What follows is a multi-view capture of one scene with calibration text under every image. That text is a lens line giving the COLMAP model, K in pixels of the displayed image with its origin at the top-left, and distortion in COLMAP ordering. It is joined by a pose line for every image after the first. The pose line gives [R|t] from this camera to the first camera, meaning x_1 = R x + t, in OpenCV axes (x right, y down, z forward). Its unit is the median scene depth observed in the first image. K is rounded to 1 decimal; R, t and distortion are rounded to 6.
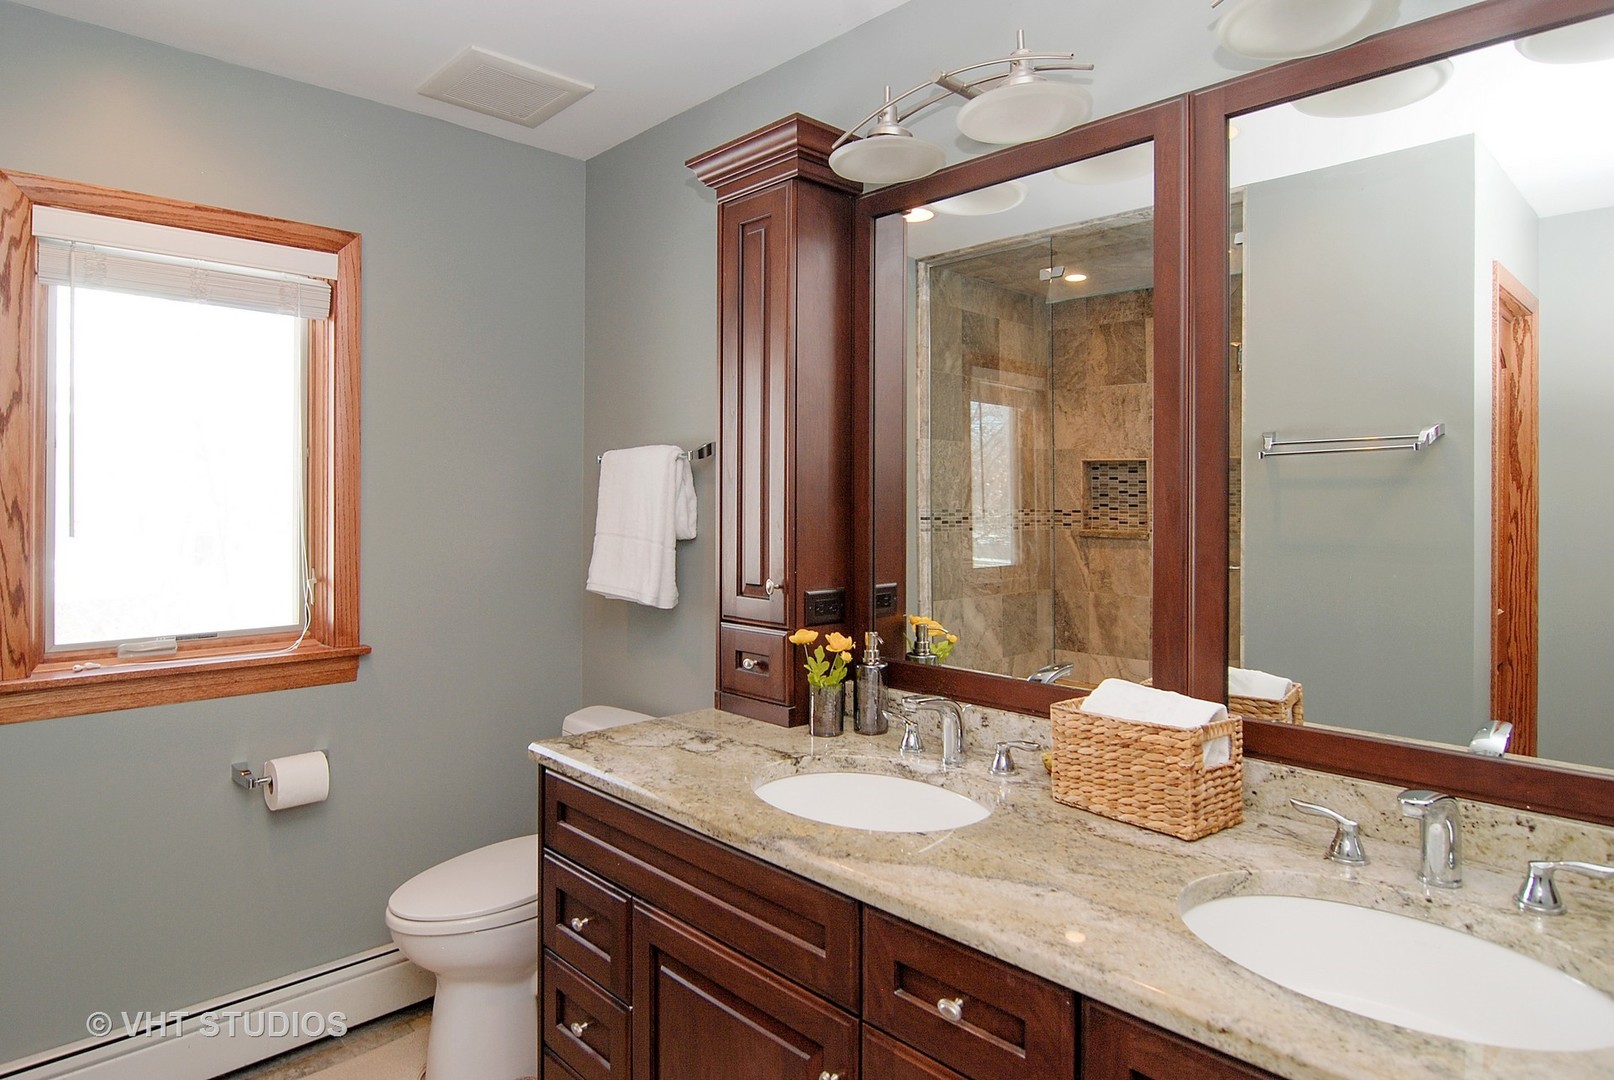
lens RADIAL K [[886.8, 0, 807.5], [0, 886.8, 511.2], [0, 0, 1]] dist [-0.001138, 0.000758]
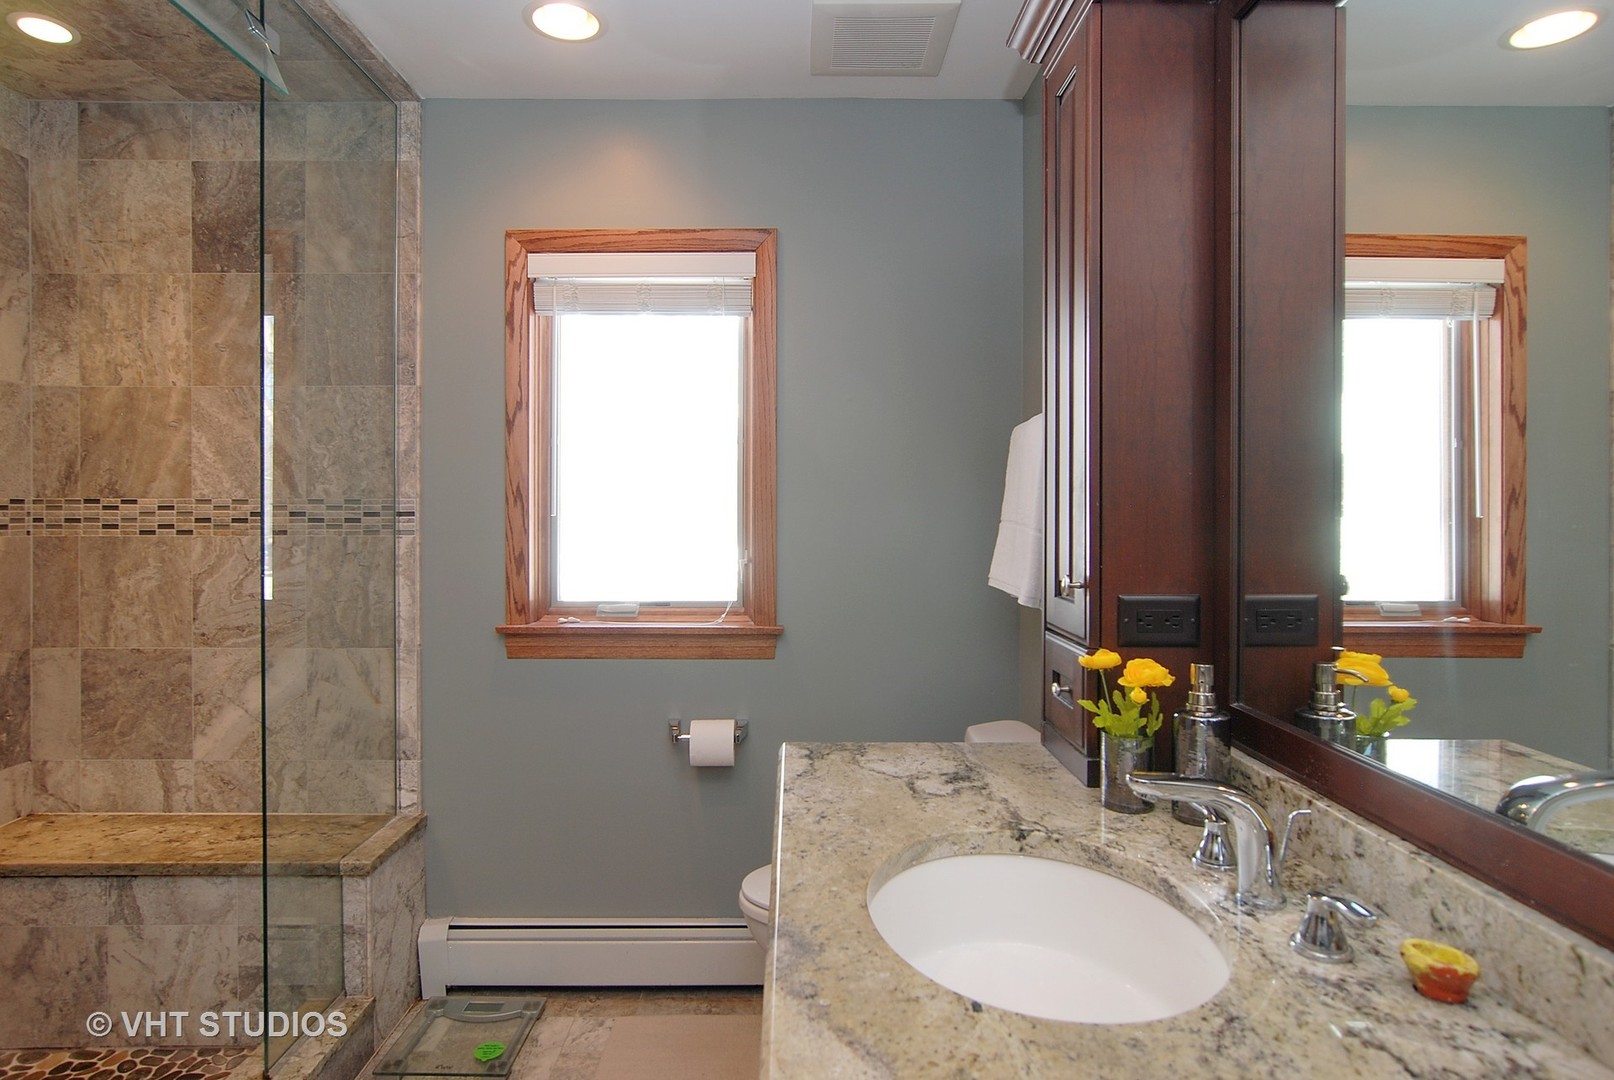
lens RADIAL K [[886.8, 0, 807.5], [0, 886.8, 511.2], [0, 0, 1]] dist [-0.001138, 0.000758]
pose [[0.742621, -0.000126, -0.669712, 0.274846], [-0.005902, 0.999960, -0.006733, 0.030806], [0.669686, 0.008952, 0.742591, 0.318087]]
